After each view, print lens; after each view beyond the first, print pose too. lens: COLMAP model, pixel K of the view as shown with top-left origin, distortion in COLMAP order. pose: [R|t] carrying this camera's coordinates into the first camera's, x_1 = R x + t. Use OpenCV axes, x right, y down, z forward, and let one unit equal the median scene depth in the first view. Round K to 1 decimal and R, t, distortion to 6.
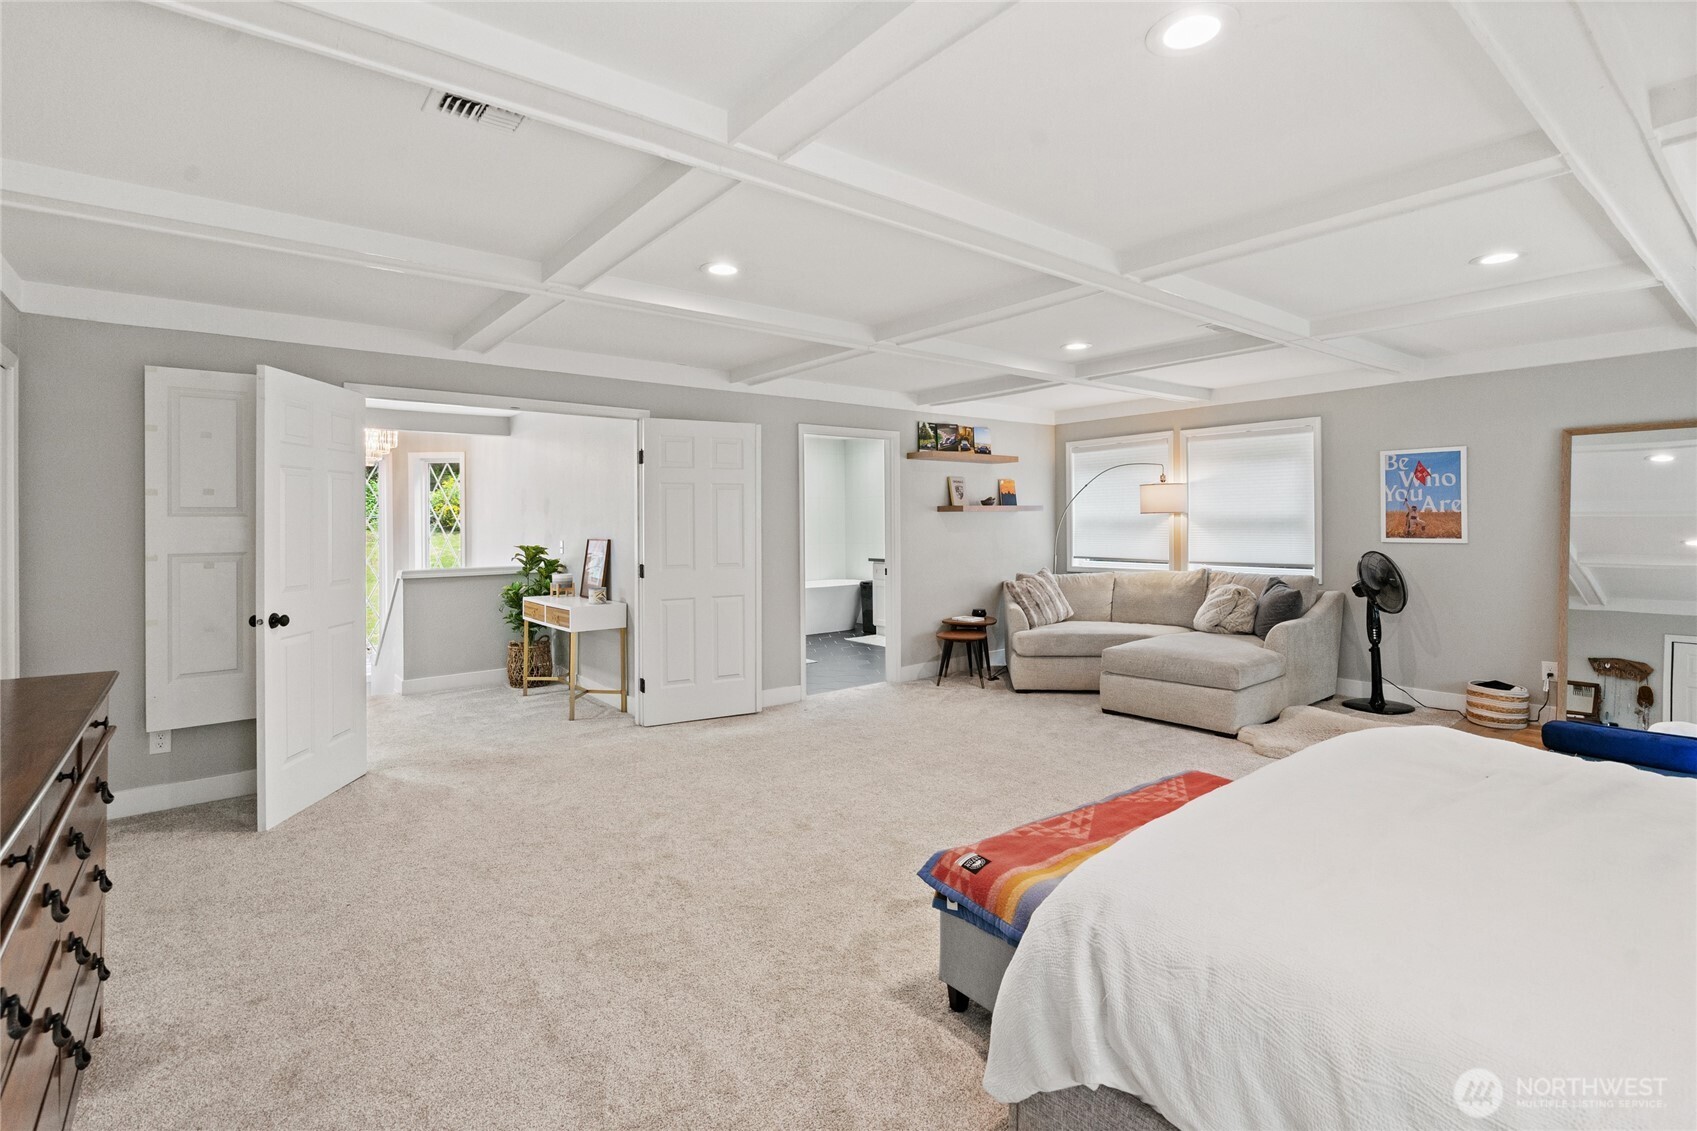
lens RADIAL K [[784.4, 0, 845.4], [0, 784.4, 549.6], [0, 0, 1]] dist [-0.004906, -0.000382]
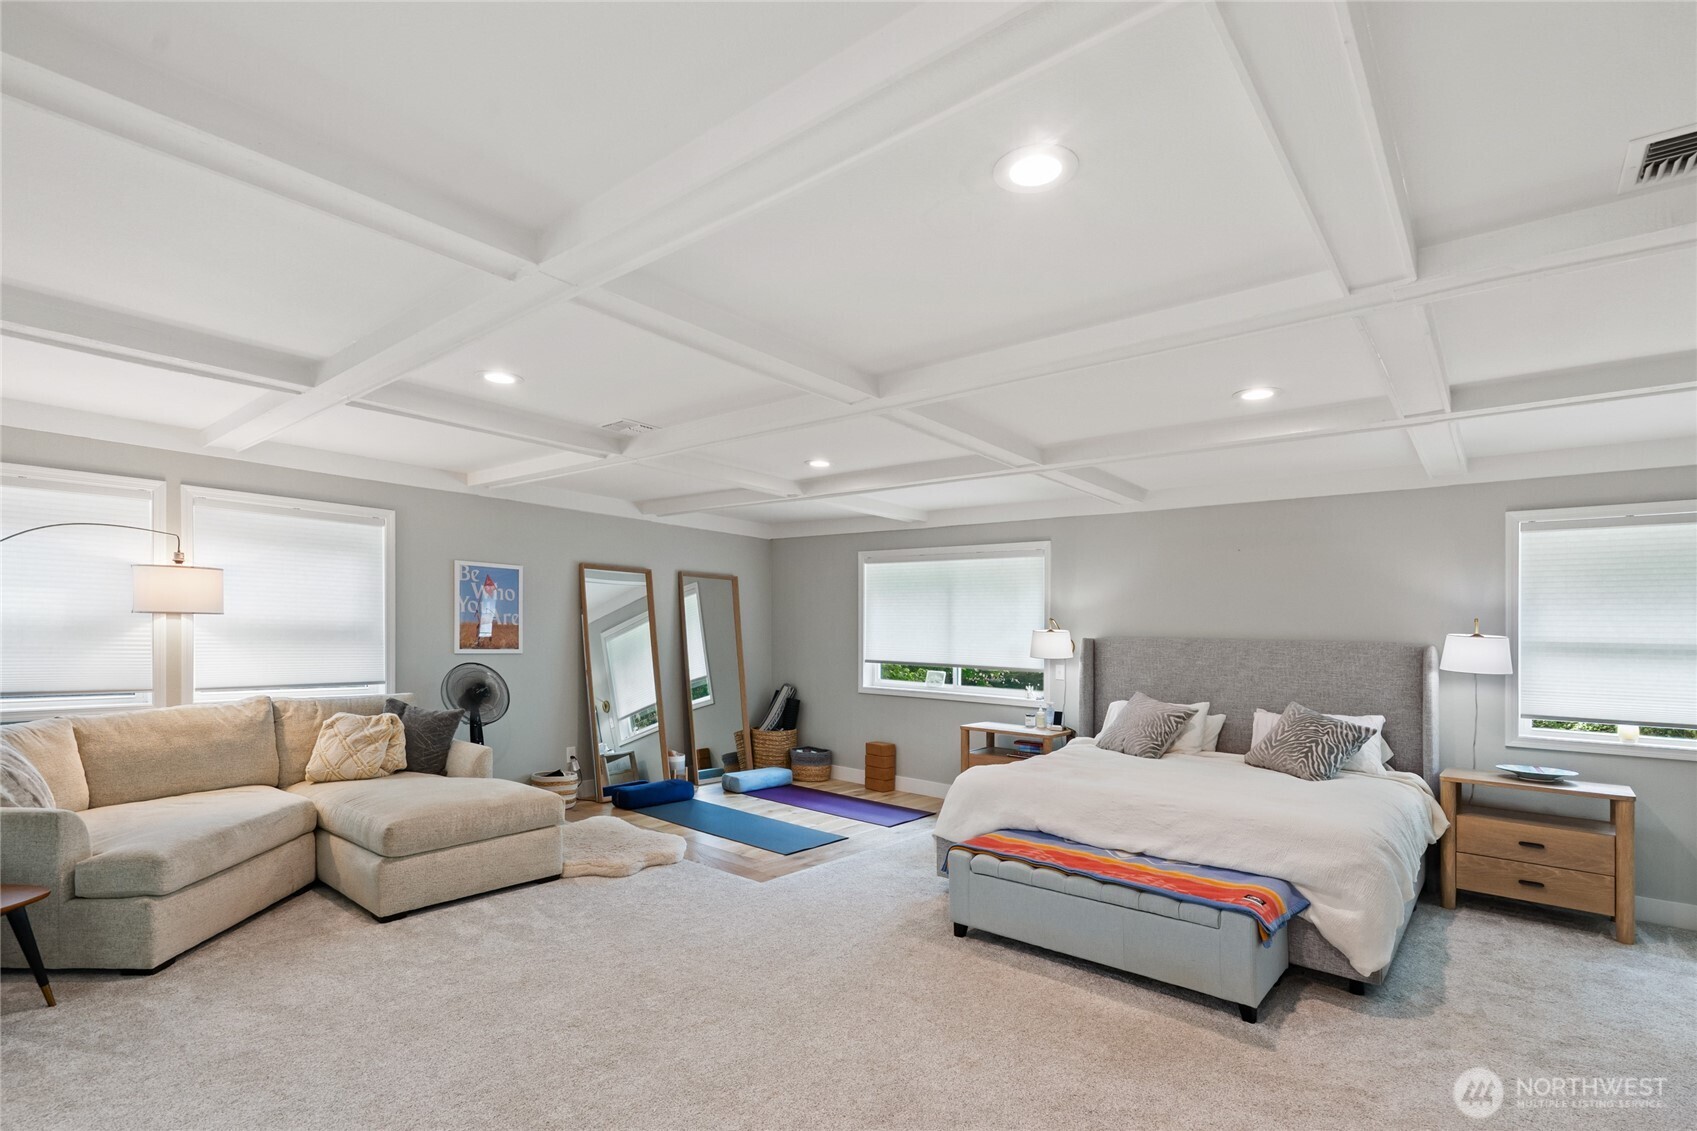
lens RADIAL K [[784.4, 0, 837.8], [0, 784.4, 642.1], [0, 0, 1]] dist [-0.004906, -0.000382]
pose [[-0.171725, -0.003441, 0.985139, -0.360772], [0.016949, 0.999836, 0.006447, -0.022241], [-0.984999, 0.017804, -0.171638, 0.706500]]
